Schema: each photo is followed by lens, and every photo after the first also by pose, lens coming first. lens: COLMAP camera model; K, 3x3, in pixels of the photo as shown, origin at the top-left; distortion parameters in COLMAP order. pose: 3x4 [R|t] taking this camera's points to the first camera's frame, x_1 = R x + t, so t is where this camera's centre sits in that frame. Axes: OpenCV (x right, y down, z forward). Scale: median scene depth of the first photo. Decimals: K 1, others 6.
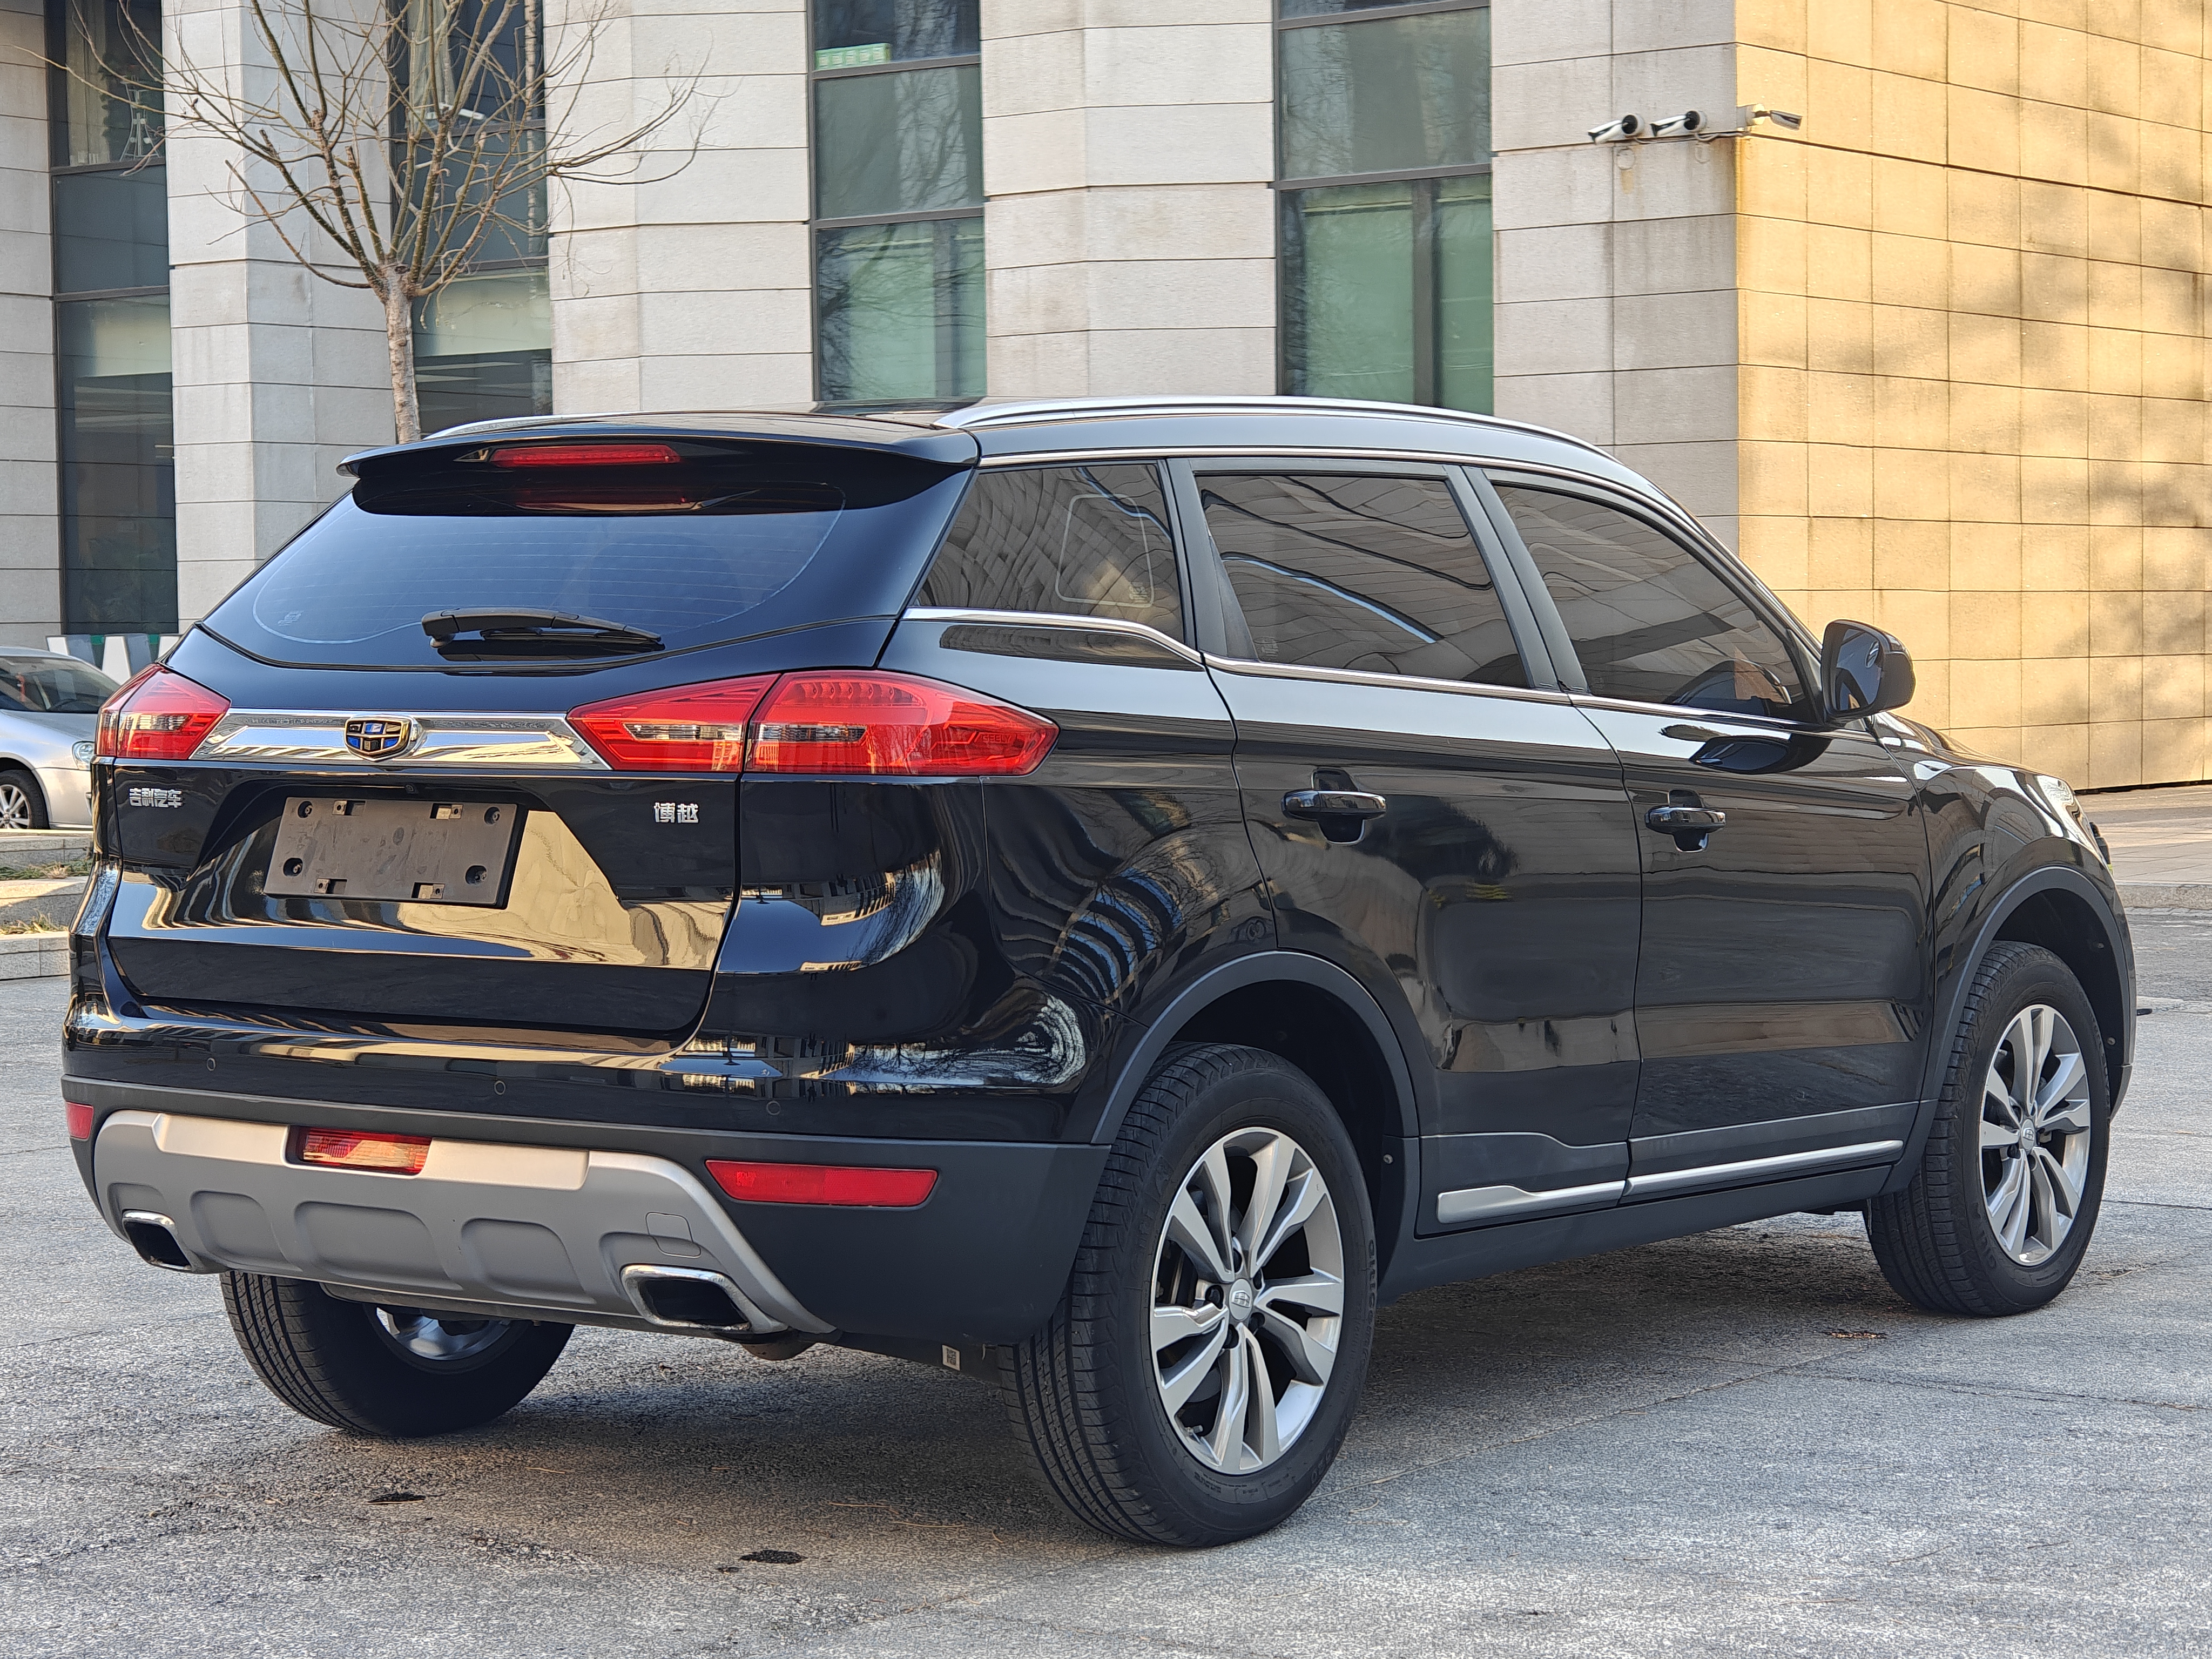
lens RADIAL K [[4749.5, 0, 1106.0], [0, 4749.5, 829.5], [0, 0, 1]] dist [0.268441, -1.471301]
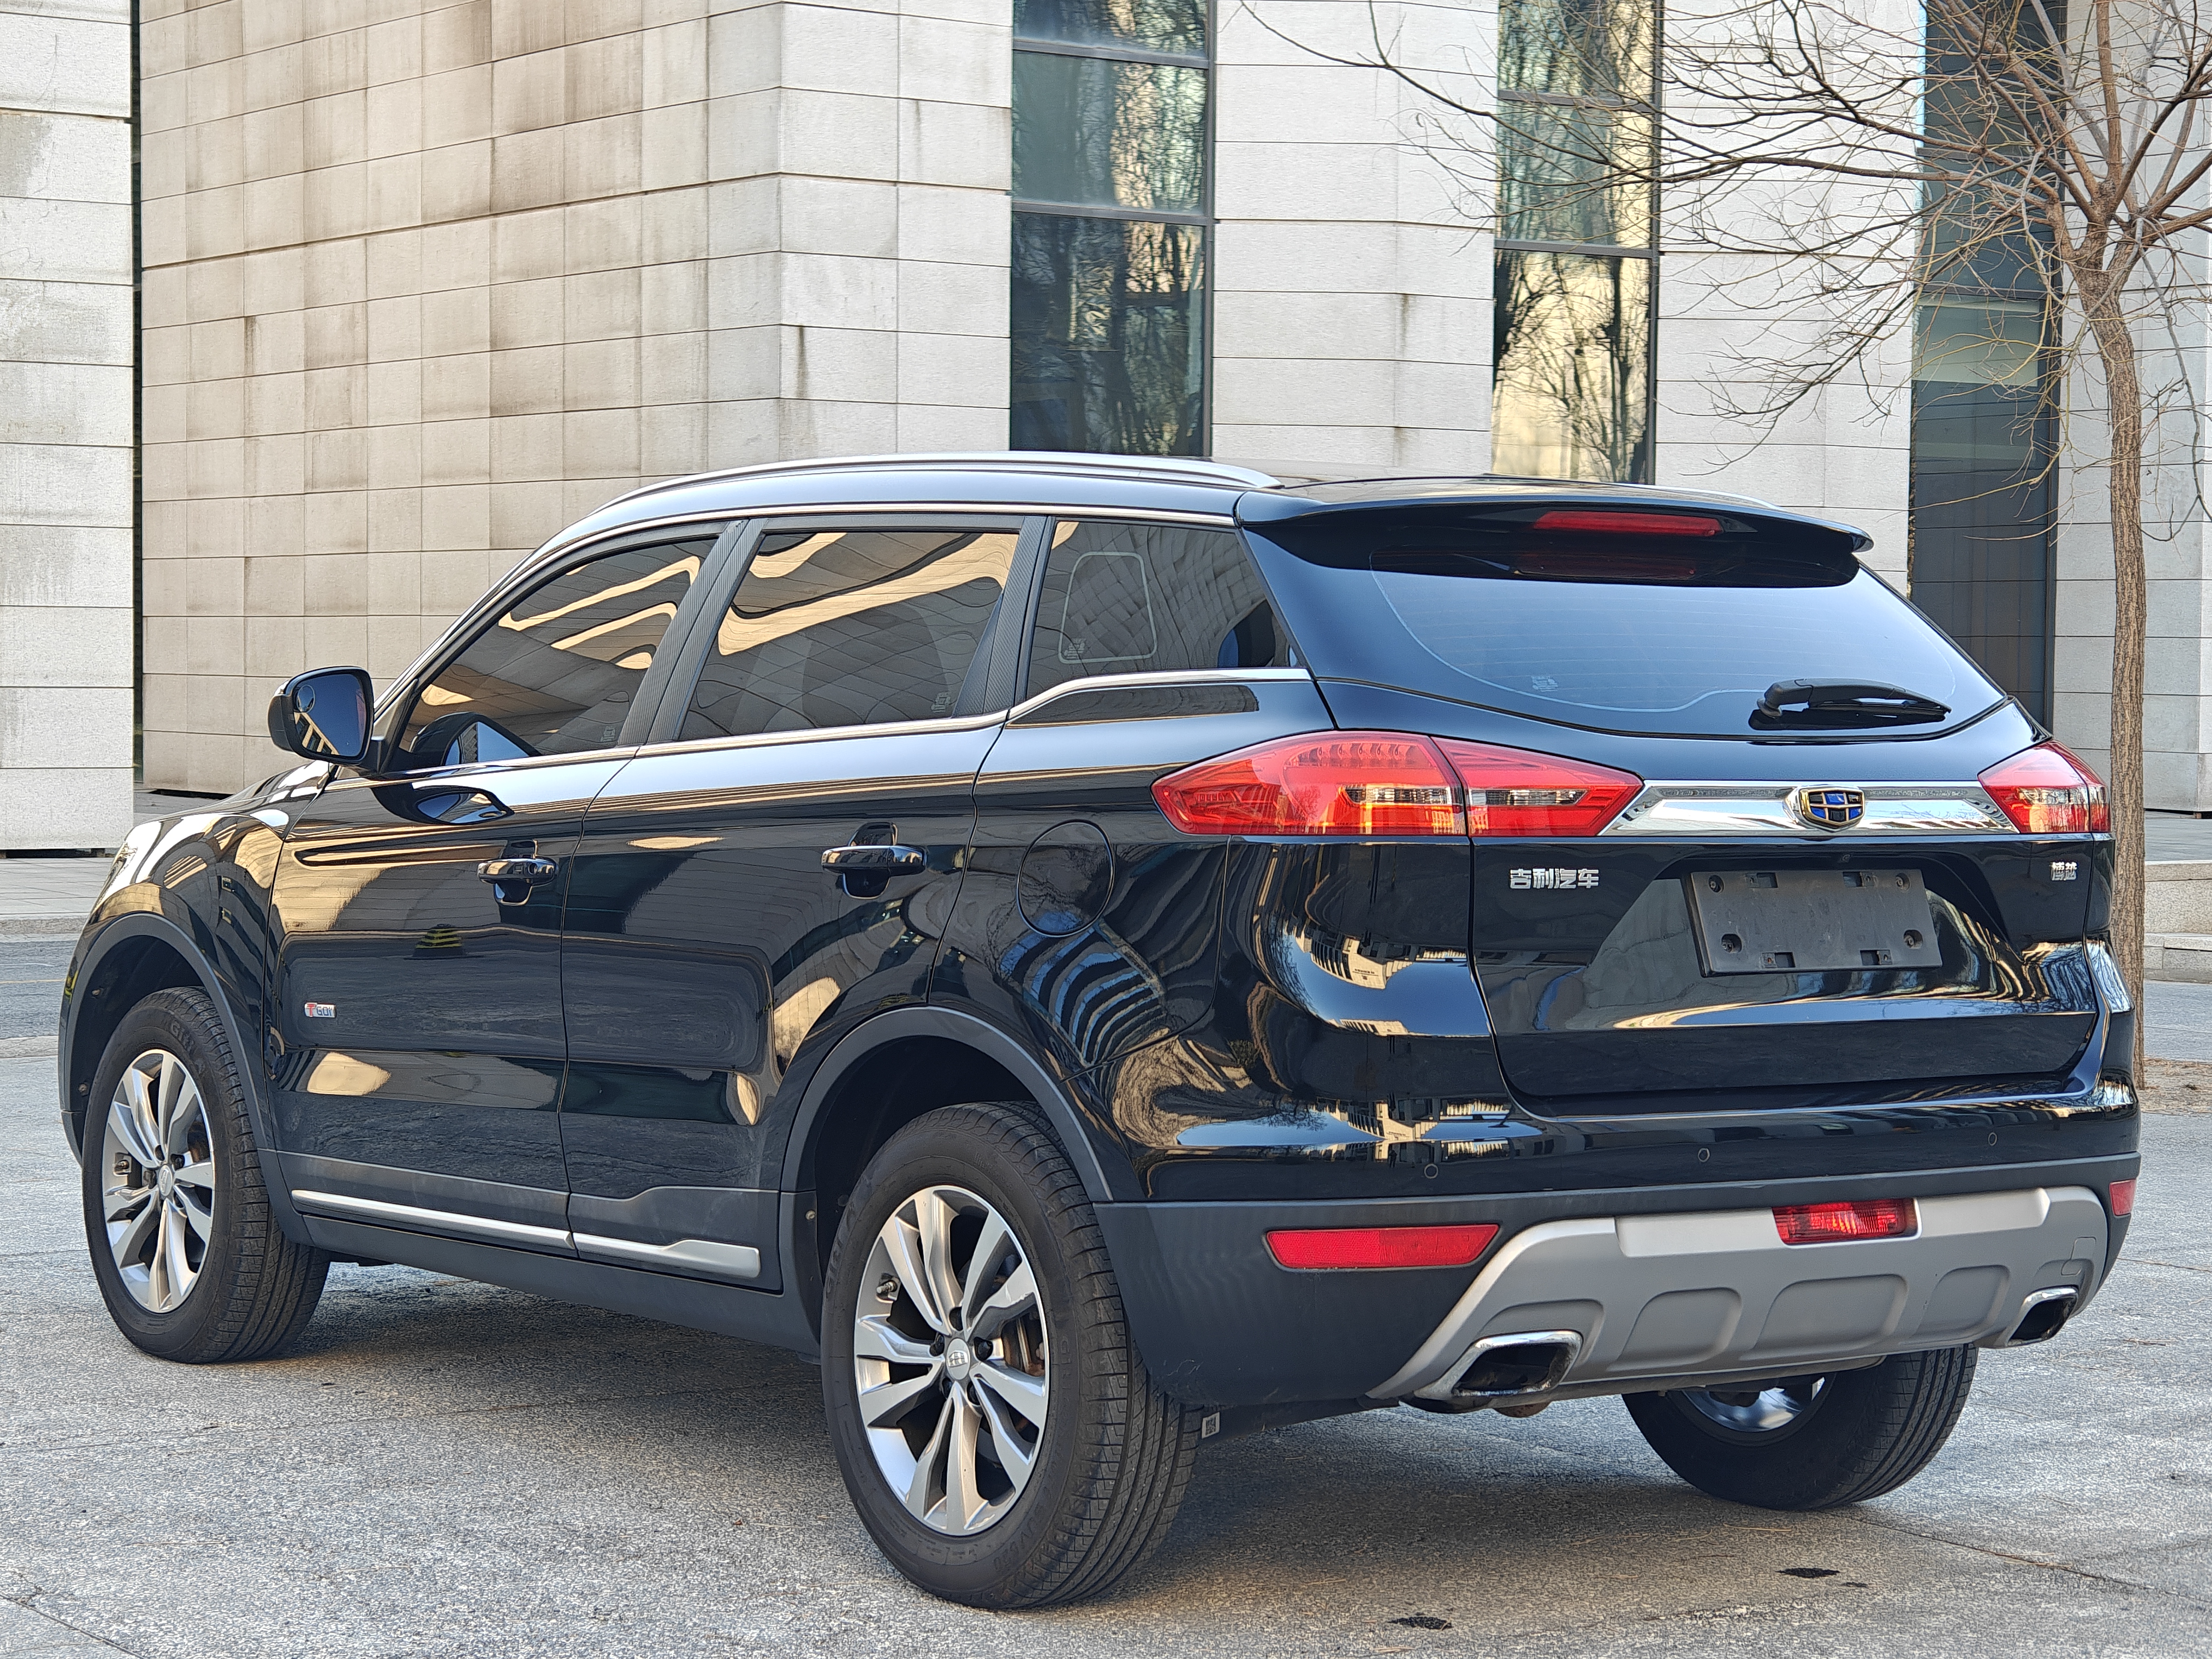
lens RADIAL K [[4858.2, 0, 1106.0], [0, 4858.2, 829.5], [0, 0, 1]] dist [0.258844, -2.355773]
pose [[0.293501, -0.025261, 0.955625, -1.170006], [0.023718, 0.999536, 0.019137, -0.037747], [-0.955665, 0.017049, 0.293964, 0.843237]]
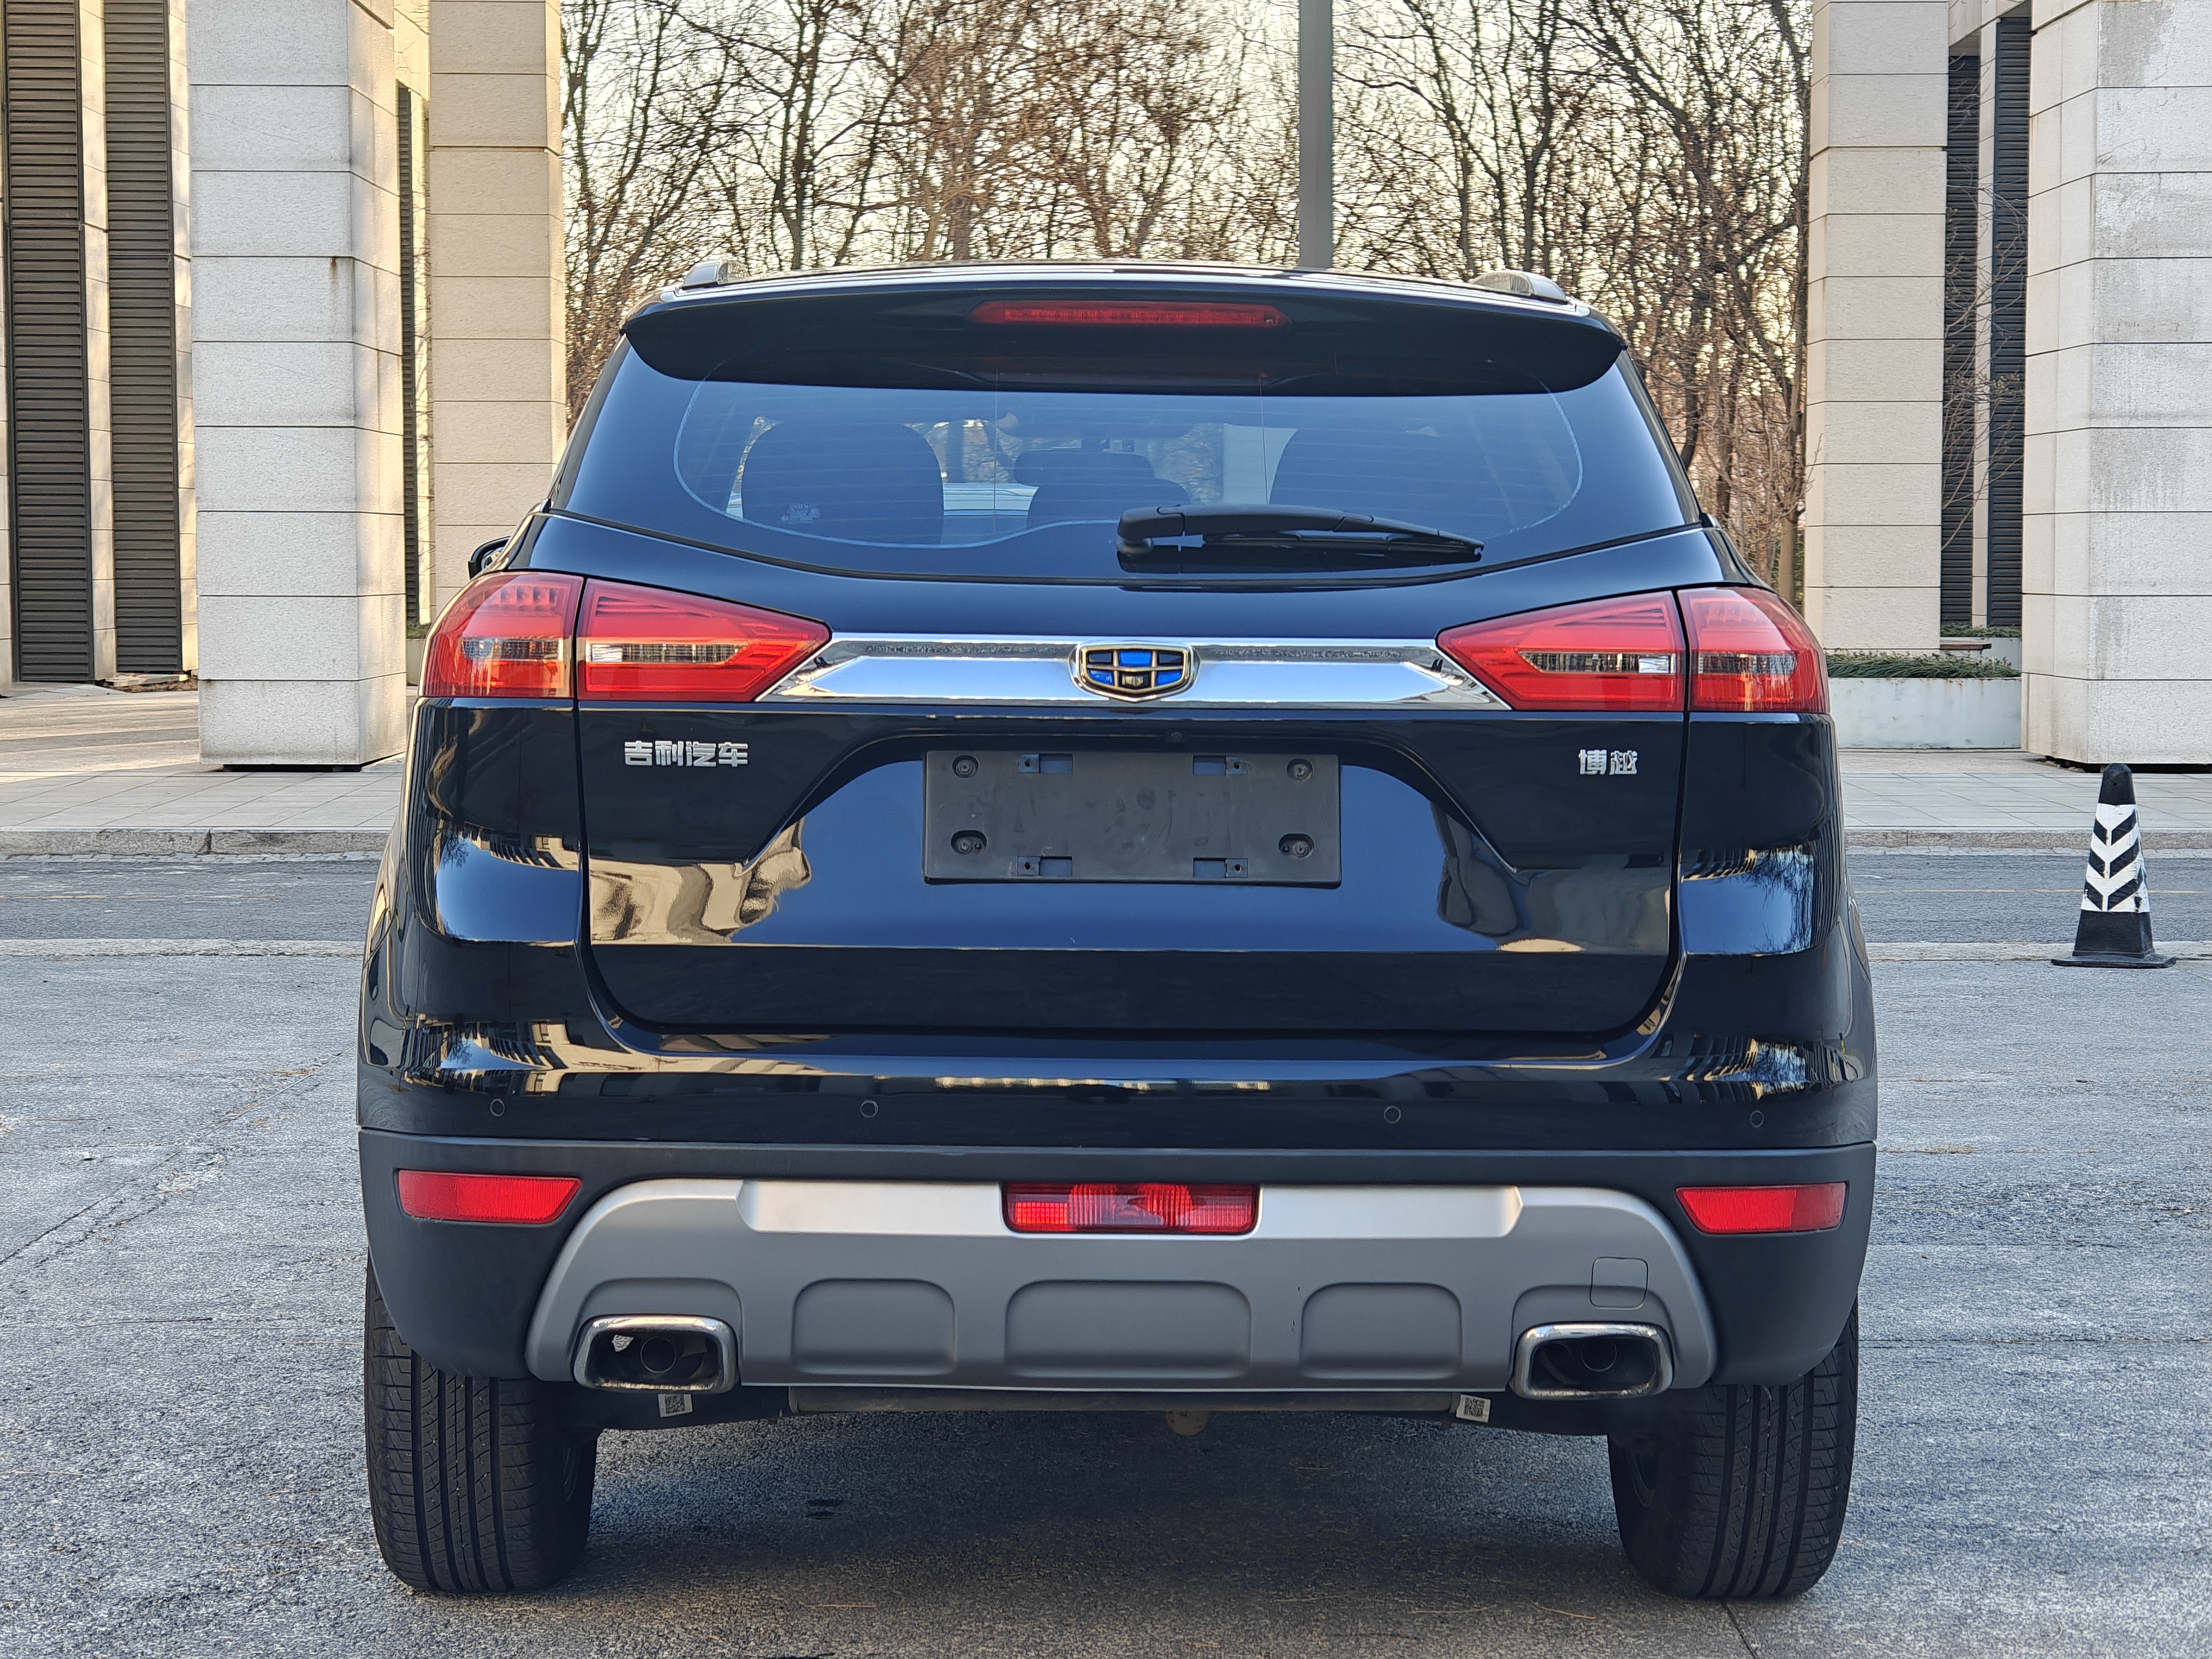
lens RADIAL K [[4749.5, 0, 1106.0], [0, 4749.5, 829.5], [0, 0, 1]] dist [0.268441, -1.471301]
pose [[0.795130, -0.024981, 0.605924, -0.619996], [0.015206, 0.999658, 0.021260, -0.010087], [-0.606248, -0.007691, 0.795238, 0.392147]]
